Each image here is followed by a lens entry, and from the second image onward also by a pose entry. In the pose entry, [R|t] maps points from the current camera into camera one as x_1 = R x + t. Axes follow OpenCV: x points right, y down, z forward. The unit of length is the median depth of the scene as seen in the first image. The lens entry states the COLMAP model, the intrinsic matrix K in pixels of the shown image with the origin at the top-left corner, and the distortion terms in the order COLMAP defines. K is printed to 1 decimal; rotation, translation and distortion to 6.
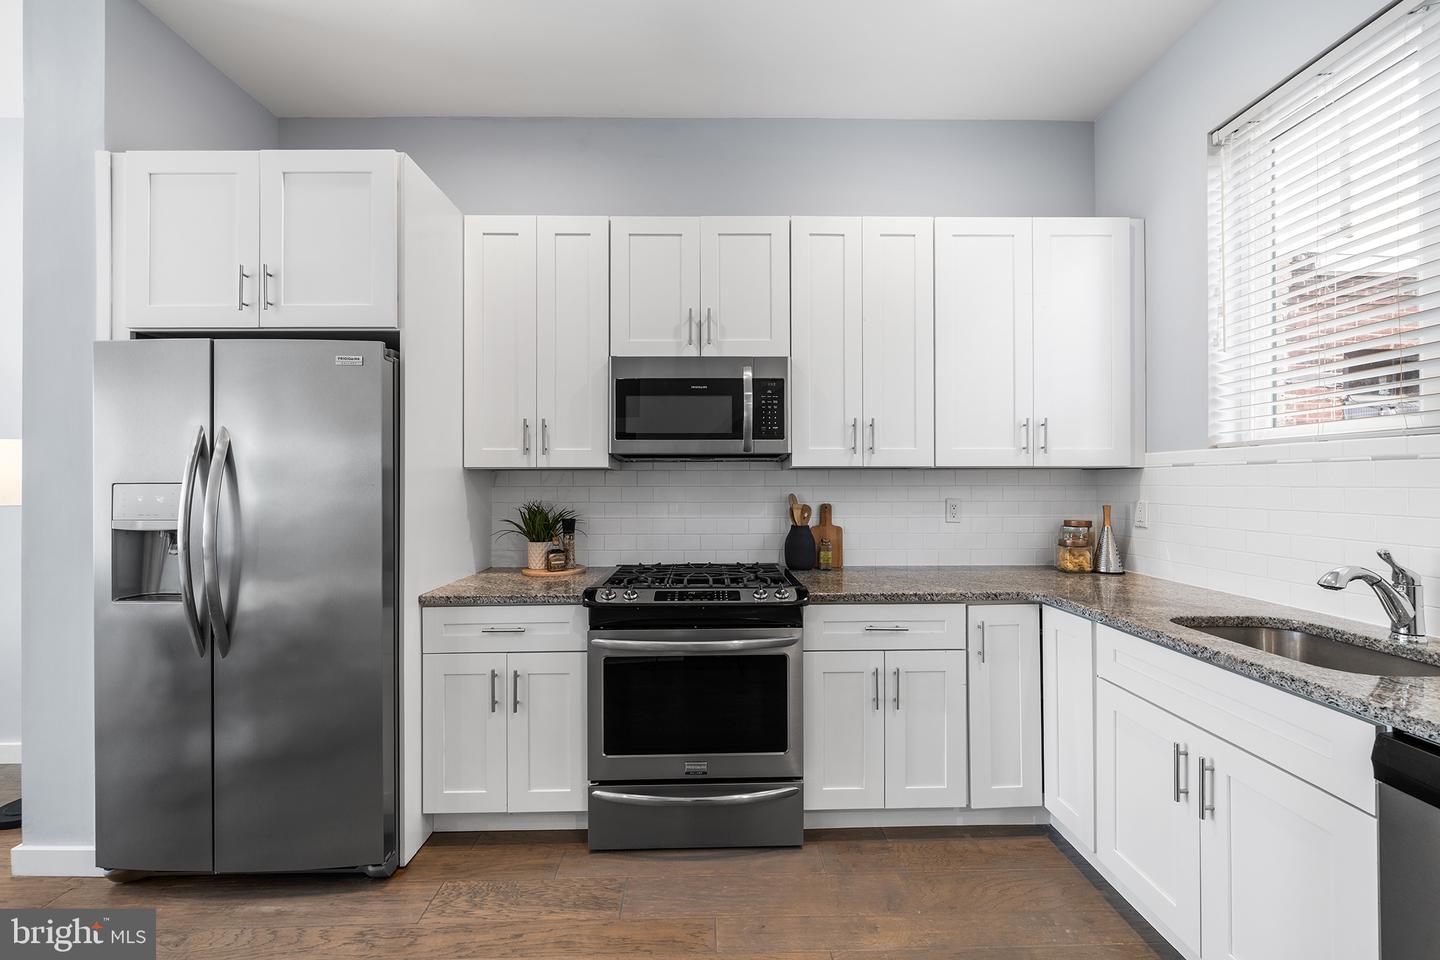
lens RADIAL K [[566.6, 0, 718.5], [0, 566.6, 481.3], [0, 0, 1]] dist [0.000633, 0.000732]
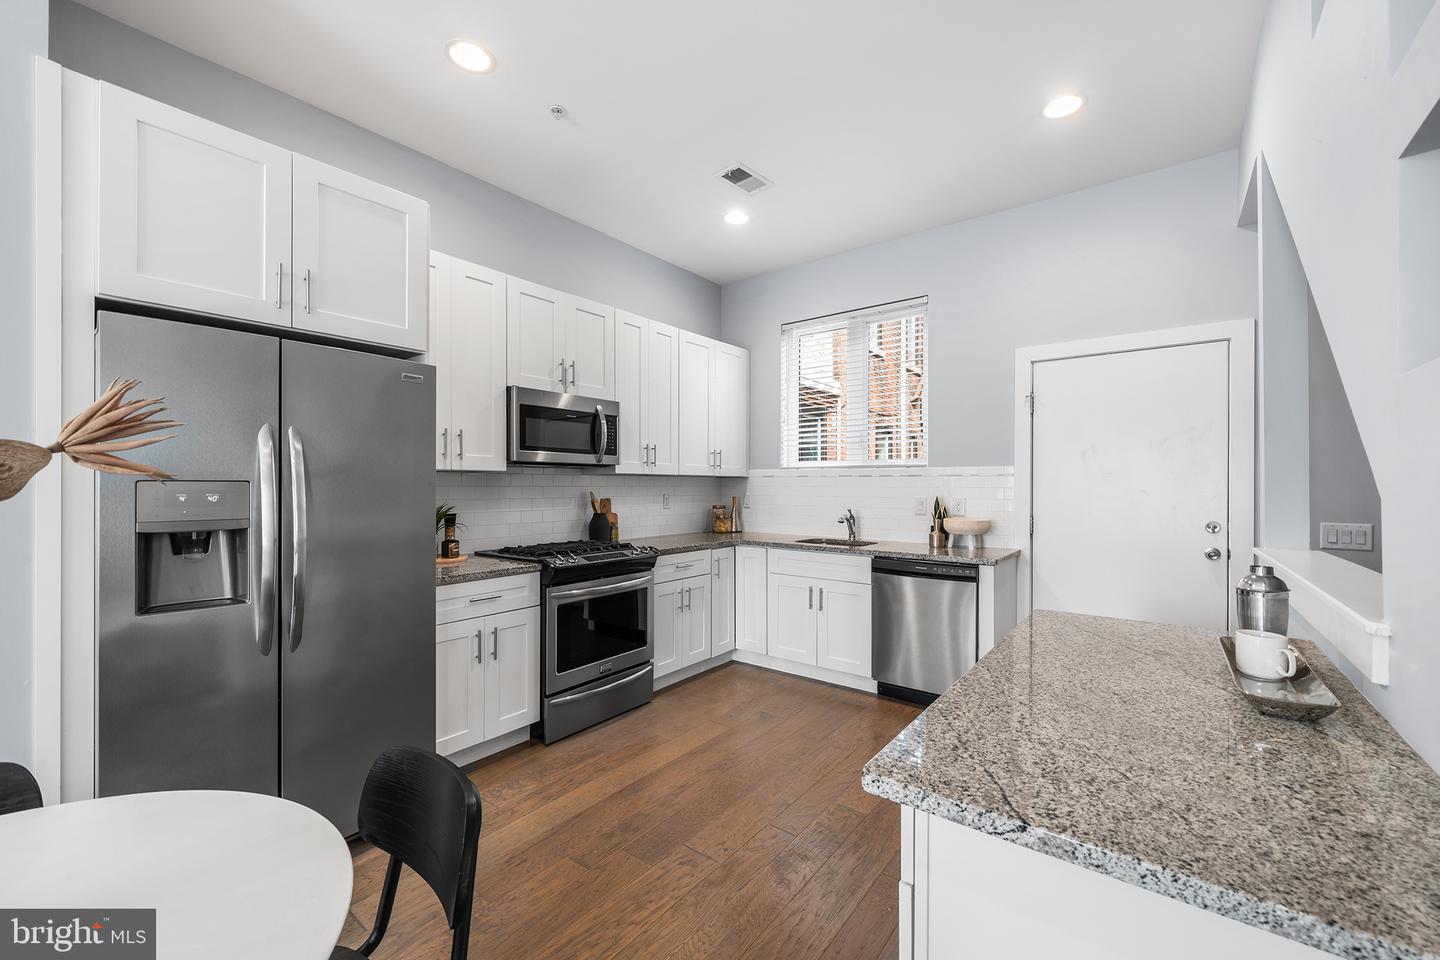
lens RADIAL K [[586.1, 0, 720.3], [0, 586.1, 483.9], [0, 0, 1]] dist [0.004318, 0.000094]
pose [[0.625211, 0.004739, 0.780442, -0.969064], [-0.005135, 0.999985, -0.001958, 0.005045], [-0.780439, -0.002784, 0.625226, -0.214395]]
